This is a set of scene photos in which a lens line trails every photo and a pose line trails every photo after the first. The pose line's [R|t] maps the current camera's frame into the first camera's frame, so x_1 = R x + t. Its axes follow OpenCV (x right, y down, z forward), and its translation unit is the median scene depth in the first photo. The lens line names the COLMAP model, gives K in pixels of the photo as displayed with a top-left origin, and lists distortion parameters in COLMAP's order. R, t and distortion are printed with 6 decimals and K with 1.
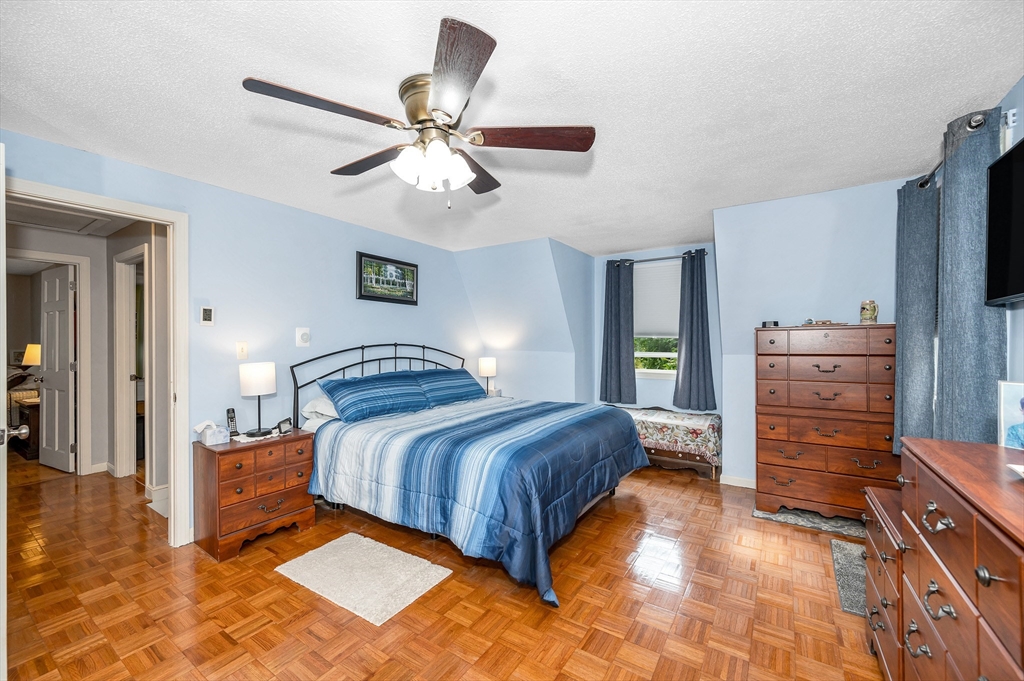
lens RADIAL K [[412.2, 0, 510.8], [0, 412.2, 342.1], [0, 0, 1]] dist [-0.001690, -0.000298]
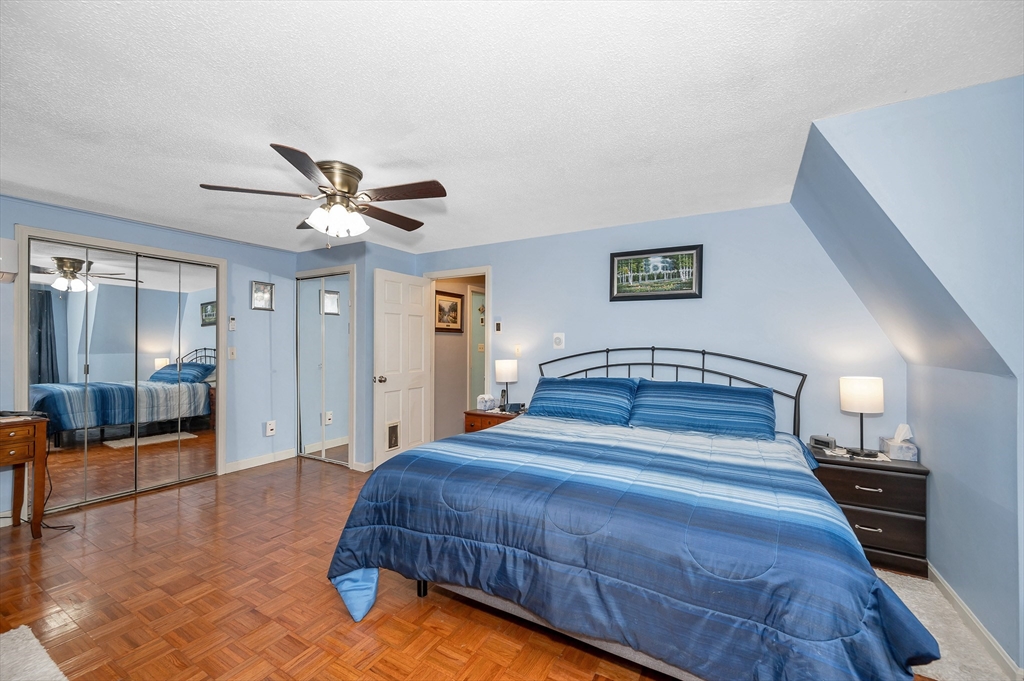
lens RADIAL K [[412.2, 0, 510.8], [0, 412.2, 342.1], [0, 0, 1]] dist [-0.001690, -0.000298]
pose [[0.055184, -0.009480, -0.998431, 0.563614], [-0.012054, 0.999876, -0.010160, 0.004902], [0.998403, 0.012596, 0.055063, 0.669740]]
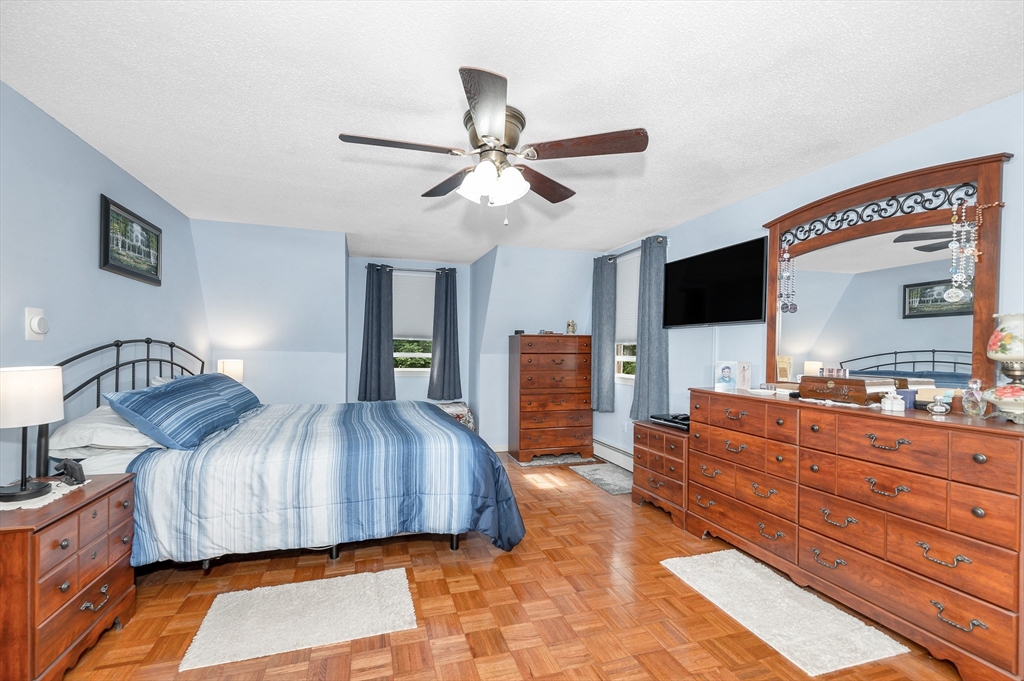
lens RADIAL K [[426.1, 0, 487.1], [0, 426.1, 349.5], [0, 0, 1]] dist [-0.000178, -0.000131]
pose [[0.651066, 0.006234, 0.758995, -0.458096], [-0.014188, 0.999892, 0.003958, 0.009852], [-0.758888, -0.013346, 0.651084, 0.102289]]
